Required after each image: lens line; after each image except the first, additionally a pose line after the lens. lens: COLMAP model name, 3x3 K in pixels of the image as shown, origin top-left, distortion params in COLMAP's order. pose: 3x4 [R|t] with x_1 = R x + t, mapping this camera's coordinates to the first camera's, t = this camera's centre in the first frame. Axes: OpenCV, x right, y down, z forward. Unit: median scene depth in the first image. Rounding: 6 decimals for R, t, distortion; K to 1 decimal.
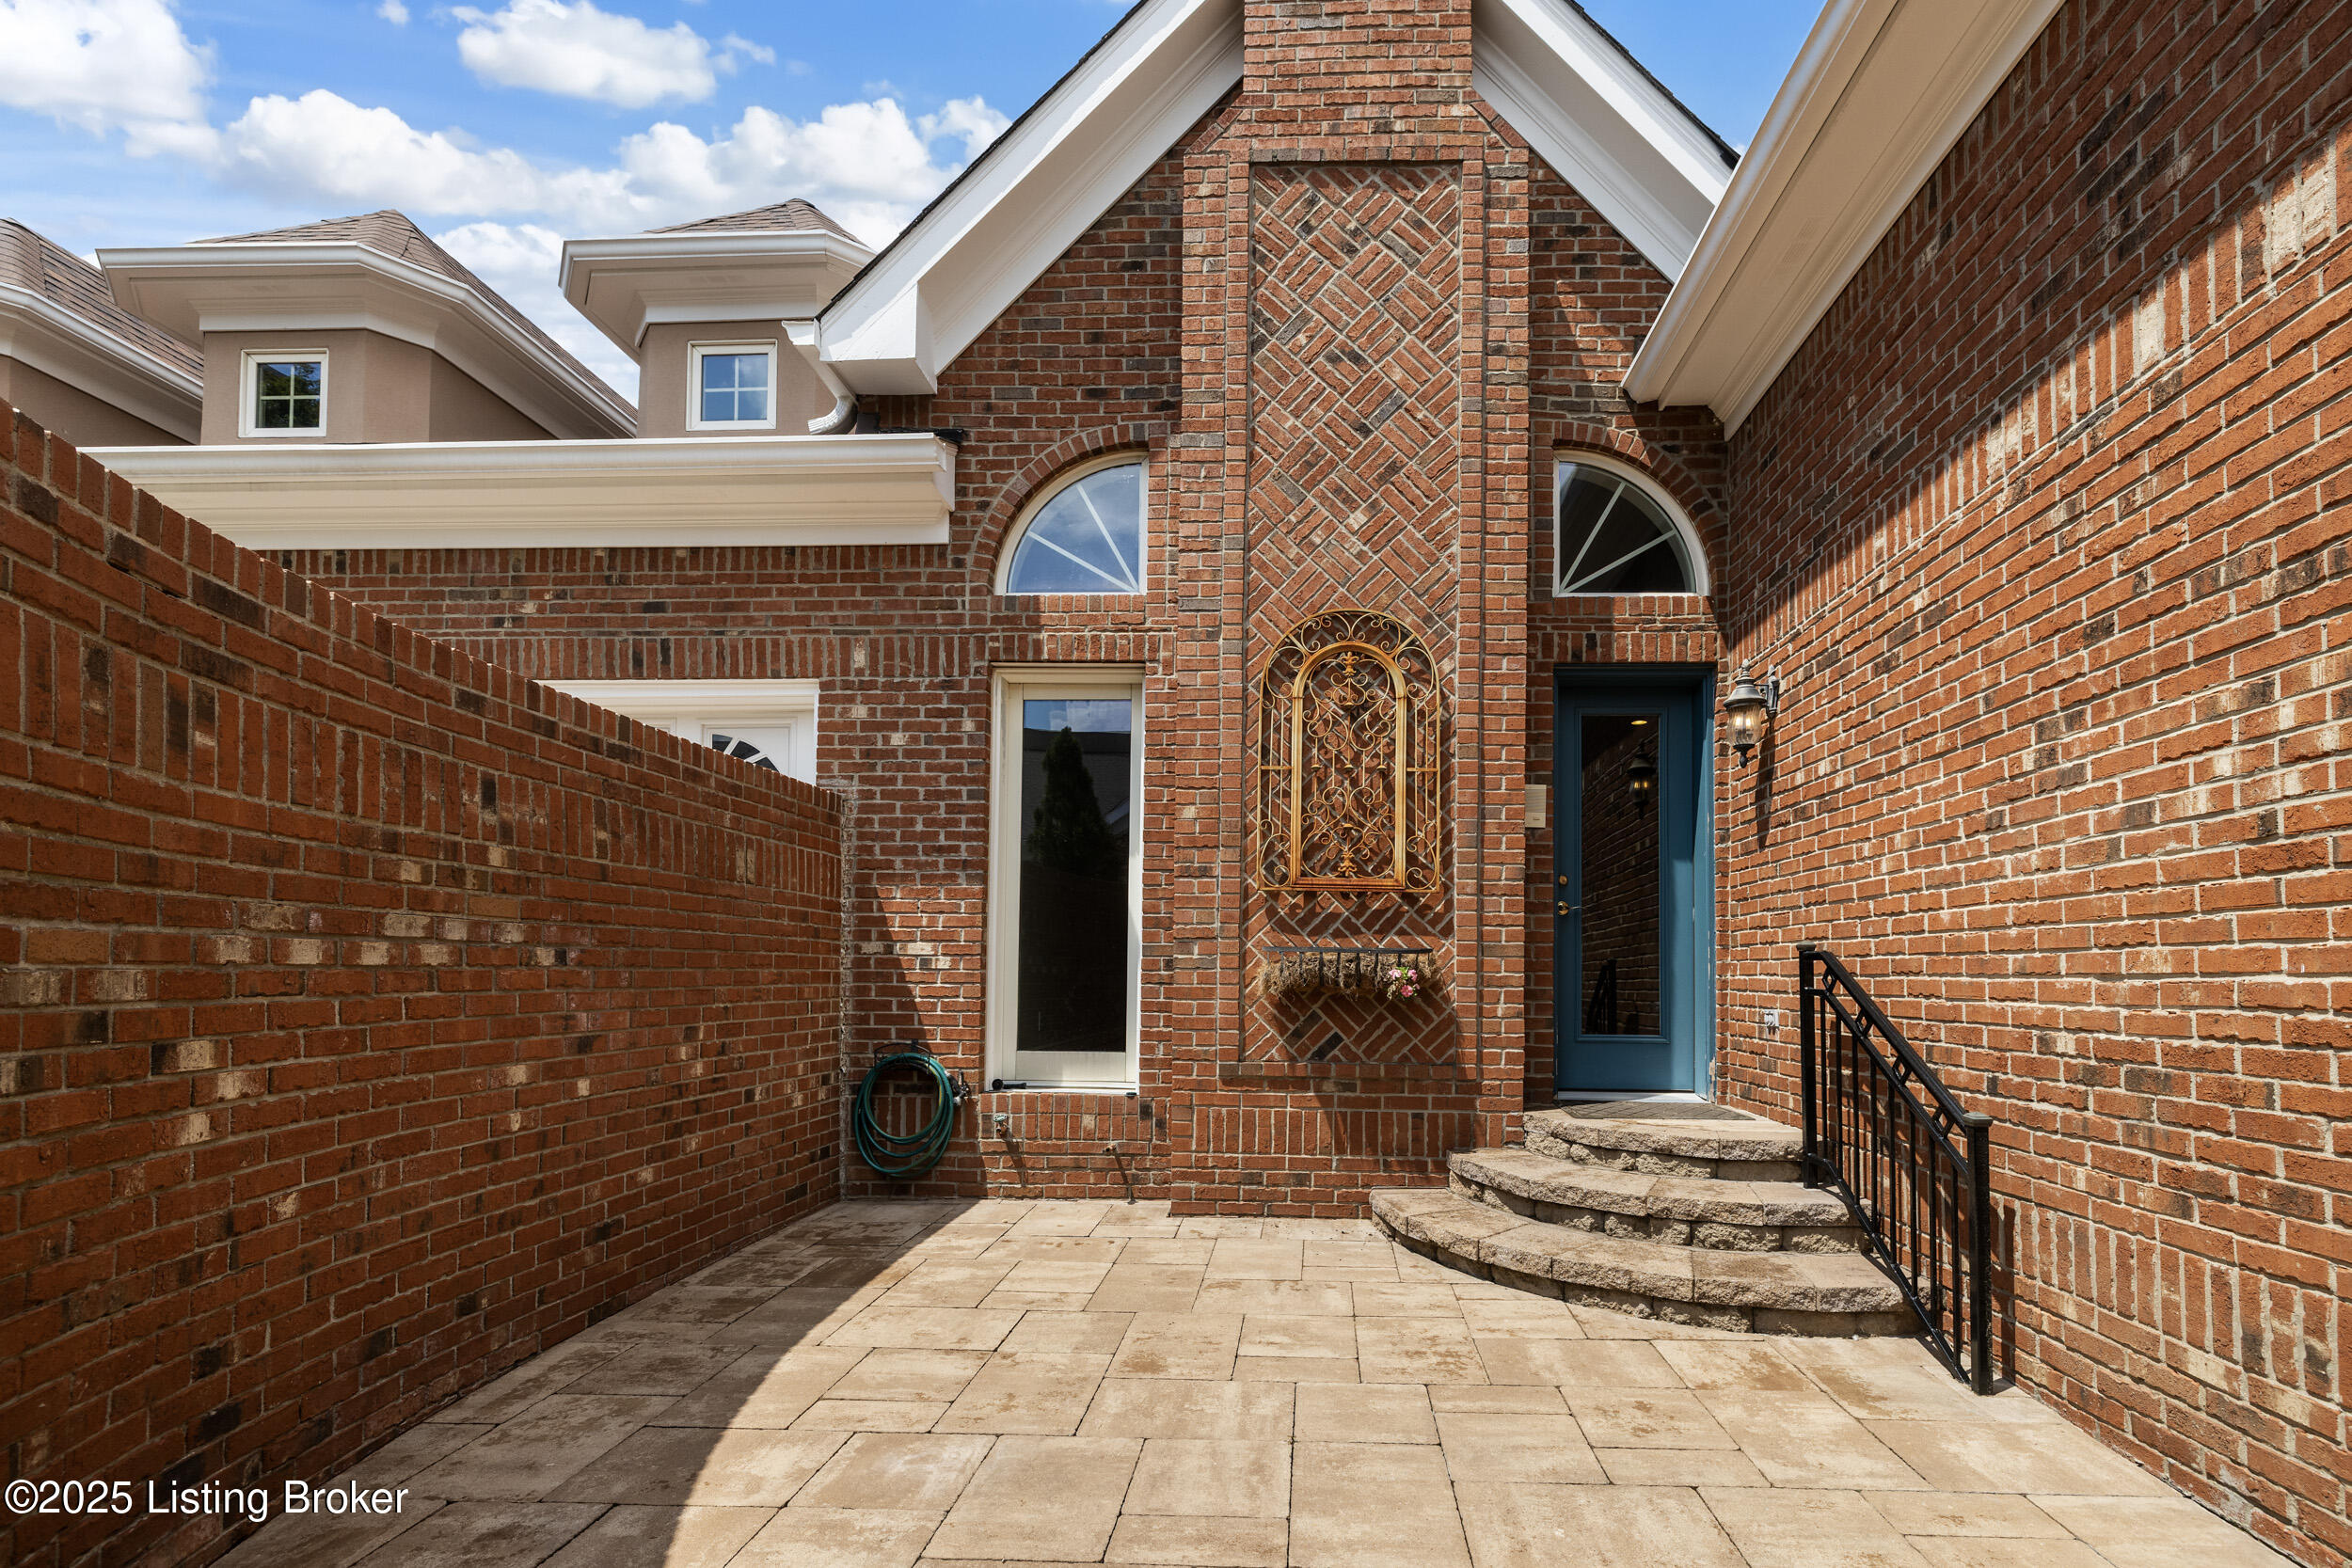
lens RADIAL K [[994.3, 0, 1170.0], [0, 994.3, 785.7], [0, 0, 1]] dist [0.001600, 0.000321]
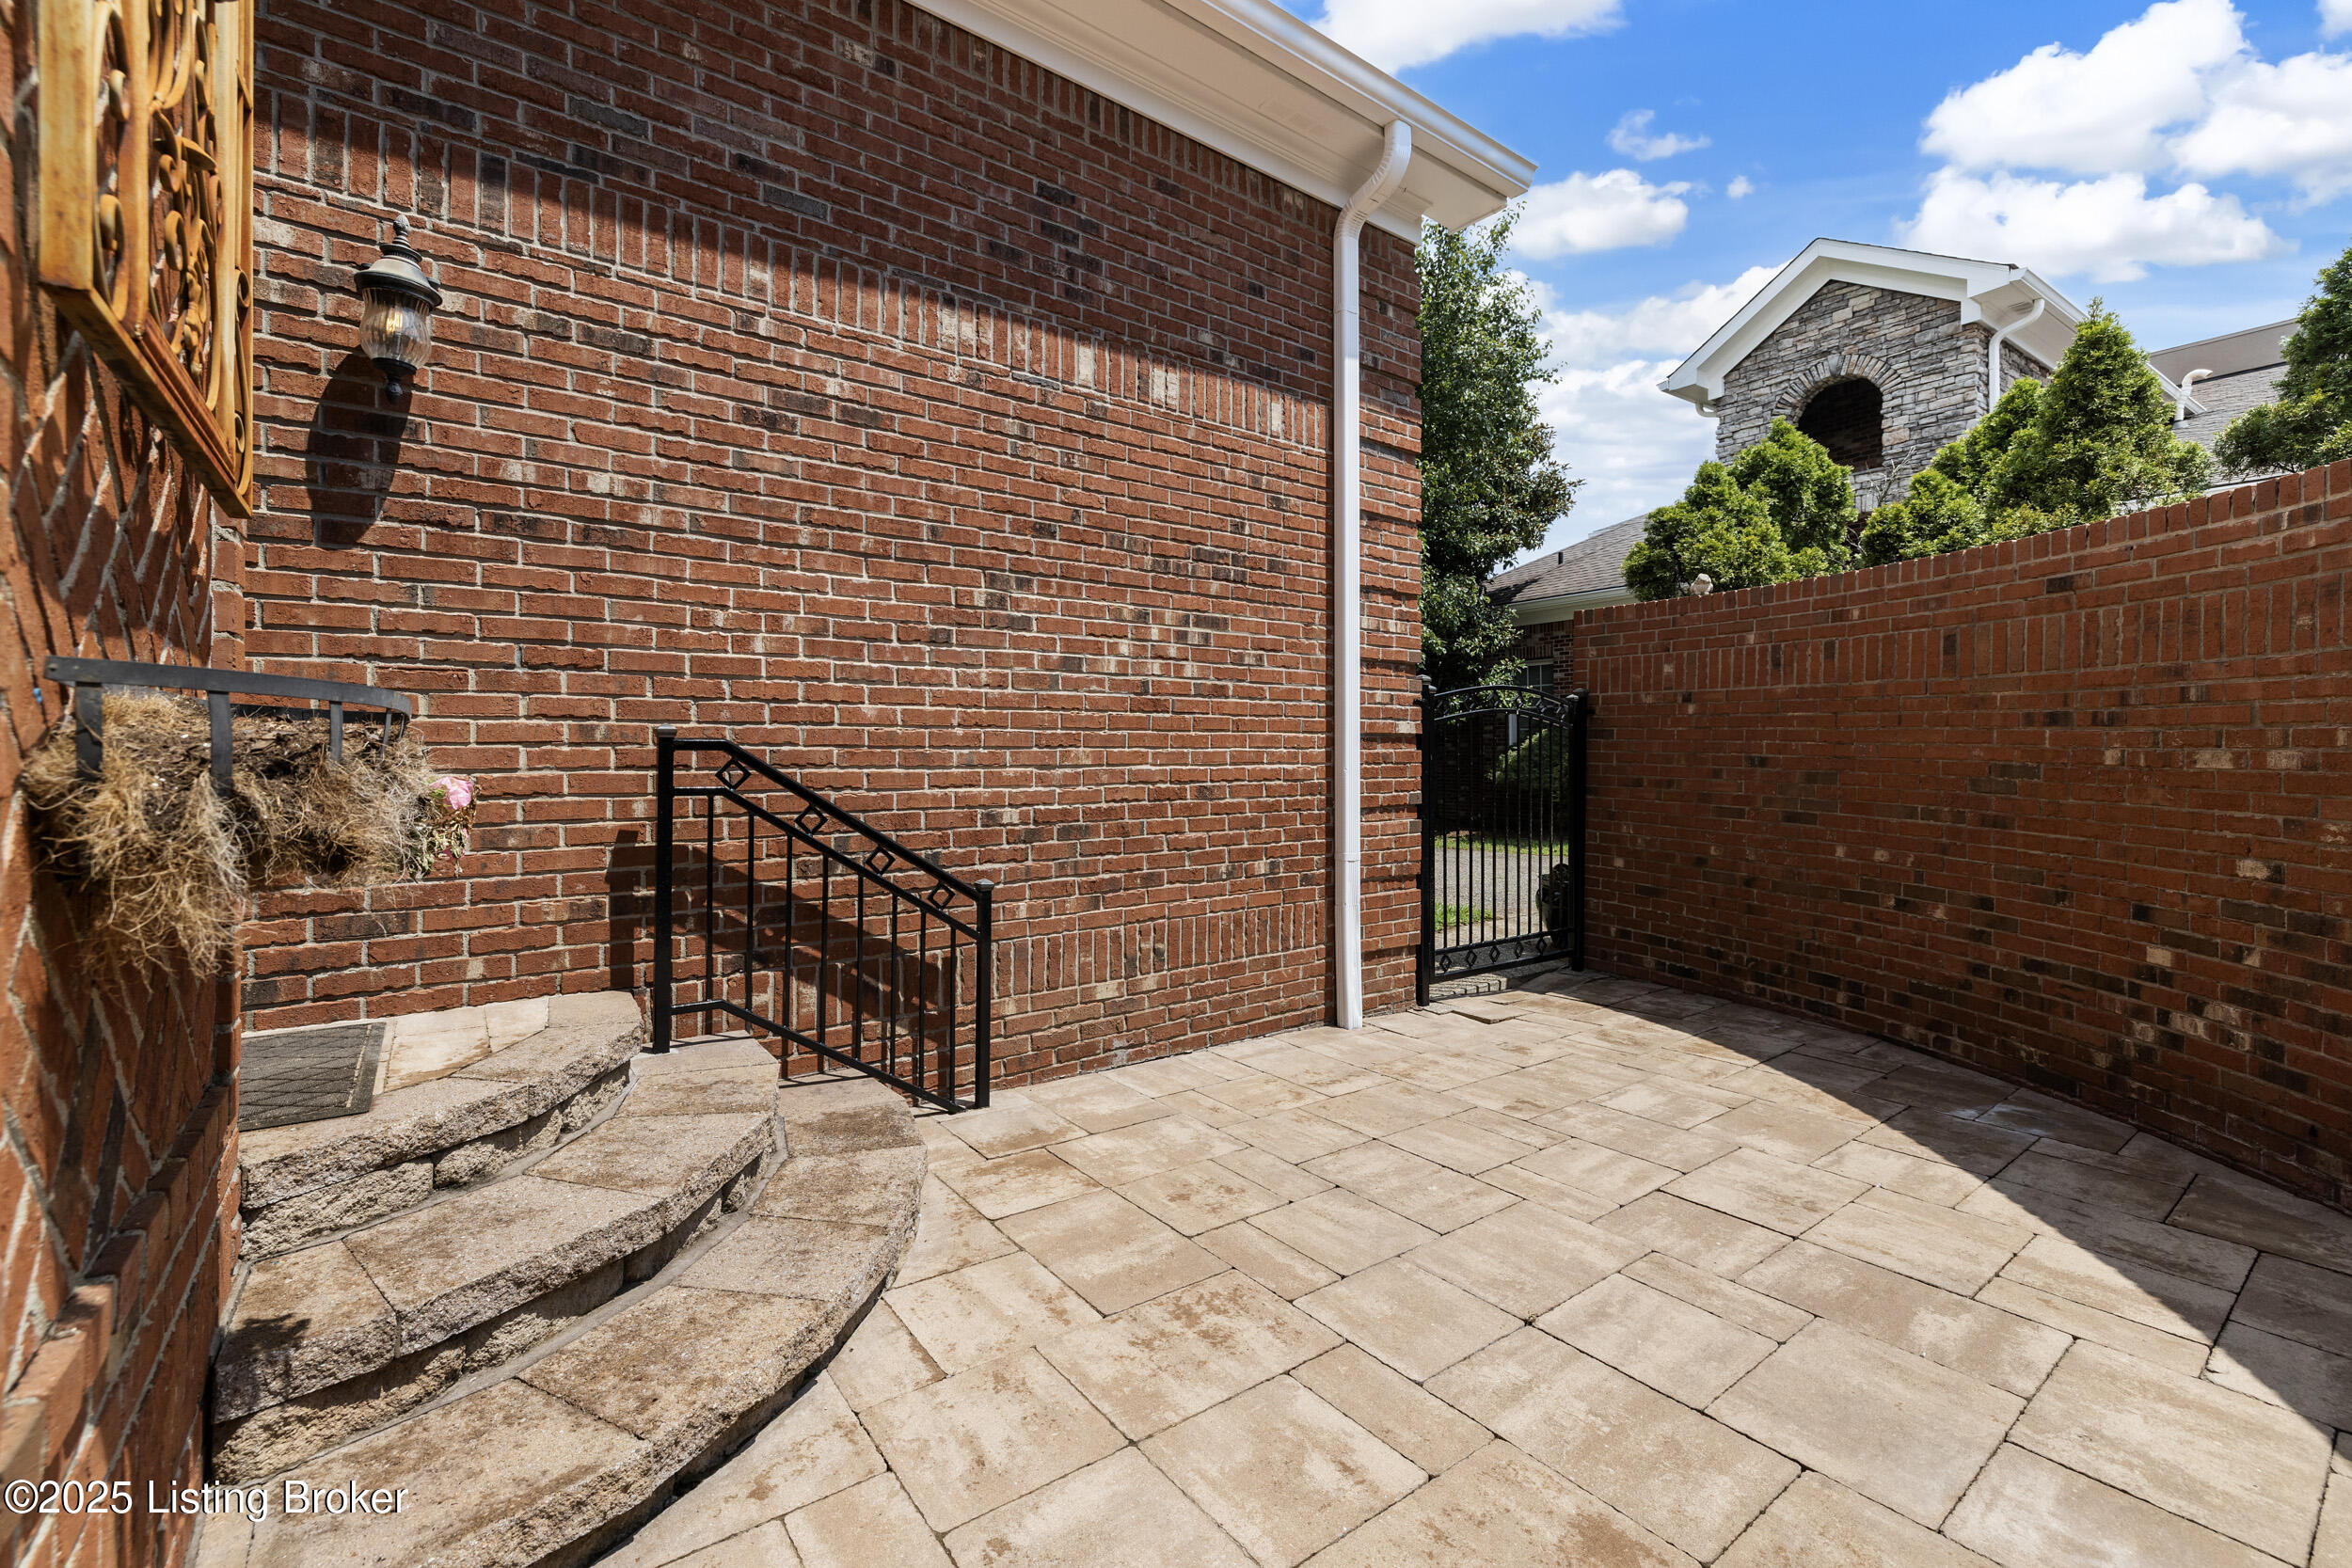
lens RADIAL K [[994.3, 0, 1171.4], [0, 994.3, 766.4], [0, 0, 1]] dist [0.001600, 0.000321]
pose [[-0.714331, 0.010368, 0.699731, -0.199518], [-0.120200, 0.983213, -0.137276, 0.355199], [-0.689407, -0.182169, -0.701093, 1.823644]]
